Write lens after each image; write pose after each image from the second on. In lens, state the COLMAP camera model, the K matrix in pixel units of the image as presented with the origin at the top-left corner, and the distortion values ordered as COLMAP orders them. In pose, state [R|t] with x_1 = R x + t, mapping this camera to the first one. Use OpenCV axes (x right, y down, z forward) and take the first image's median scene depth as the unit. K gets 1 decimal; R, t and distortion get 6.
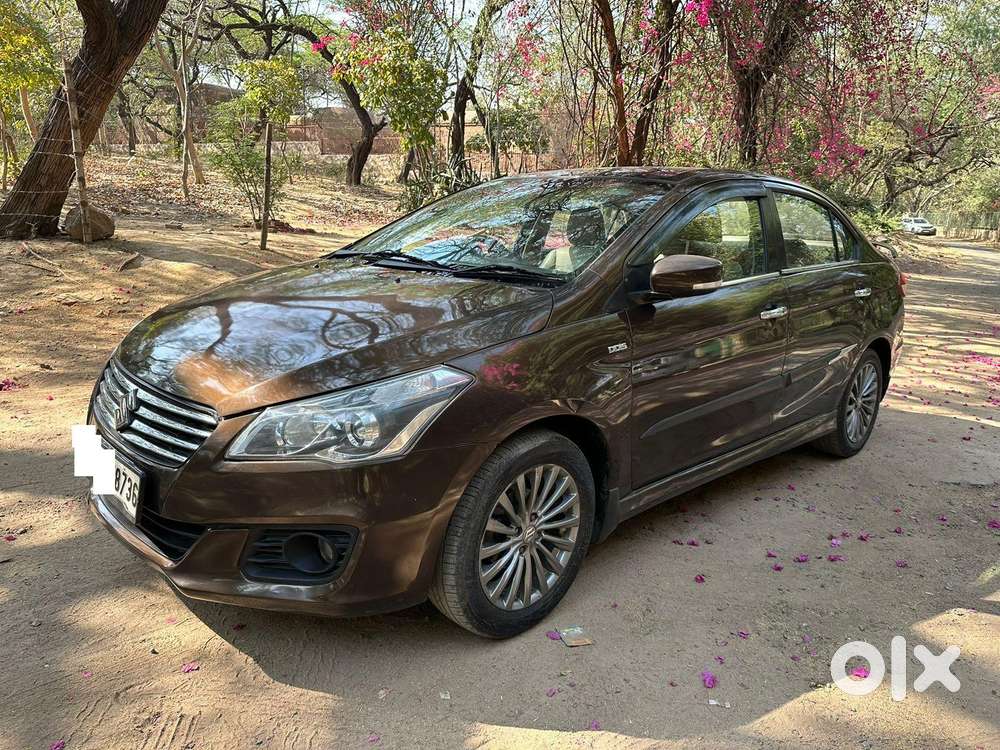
lens RADIAL K [[706.8, 0, 500.0], [0, 706.8, 375.0], [0, 0, 1]] dist [0.062762, -0.082832]
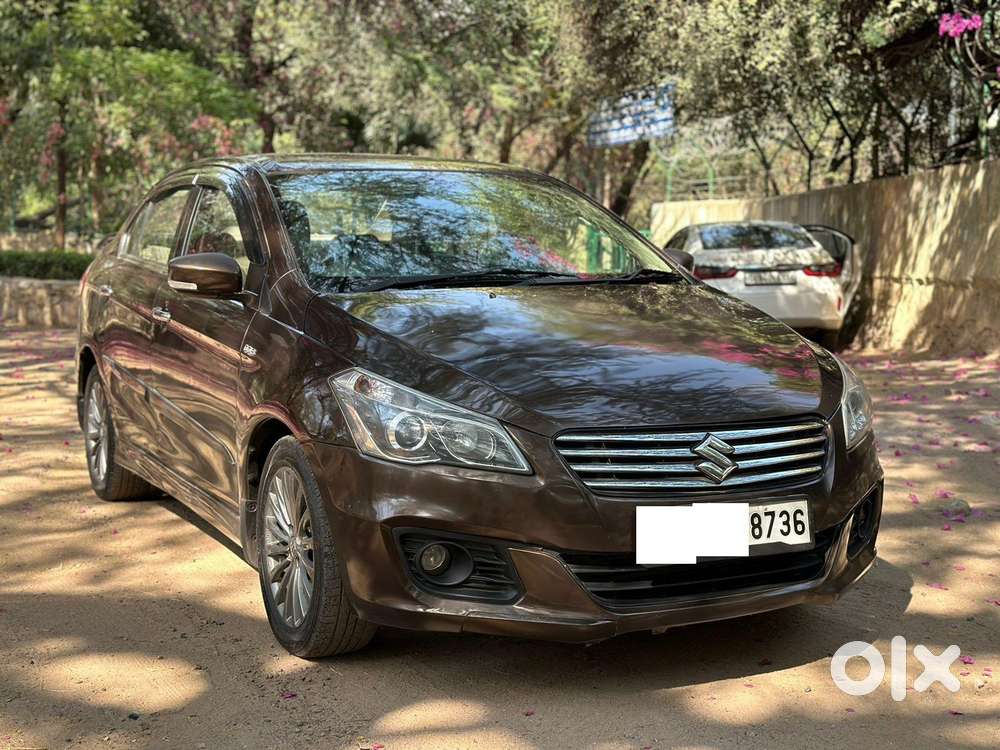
lens RADIAL K [[1369.7, 0, 506.0], [0, 1369.7, 373.0], [0, 0, 1]] dist [0.115742, 0.003015]
pose [[0.315179, -0.144793, 0.937922, -1.137831], [0.216418, 0.973218, 0.077517, -0.124691], [-0.924027, 0.178552, 0.338073, 0.339773]]
